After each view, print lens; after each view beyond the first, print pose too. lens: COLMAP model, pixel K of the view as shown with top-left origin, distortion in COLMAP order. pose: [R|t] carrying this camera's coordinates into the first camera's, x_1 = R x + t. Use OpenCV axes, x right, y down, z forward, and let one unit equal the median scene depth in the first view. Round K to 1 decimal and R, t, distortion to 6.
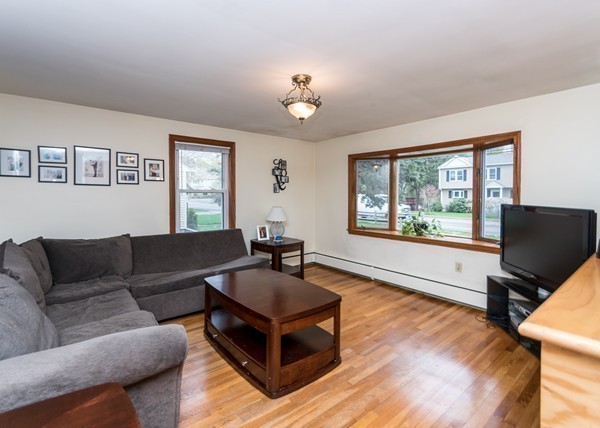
lens RADIAL K [[294.8, 0, 301.4], [0, 294.8, 195.6], [0, 0, 1]] dist [0.001870, 0.000041]
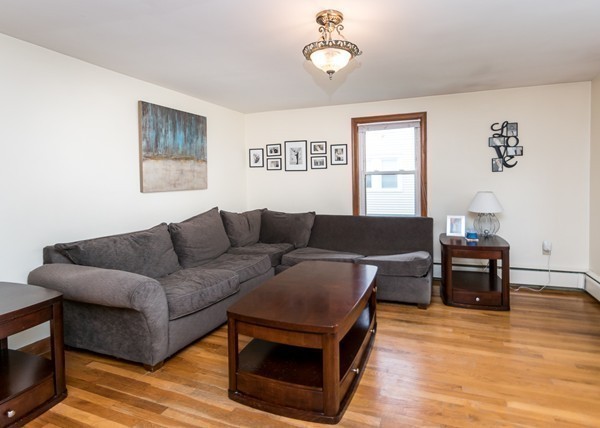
lens RADIAL K [[294.8, 0, 301.4], [0, 294.8, 195.6], [0, 0, 1]] dist [0.001870, 0.000041]
pose [[0.521306, 0.038111, -0.852519, 0.340969], [0.015432, 0.998418, 0.054069, 0.001942], [0.853231, -0.041343, 0.519893, 0.314510]]
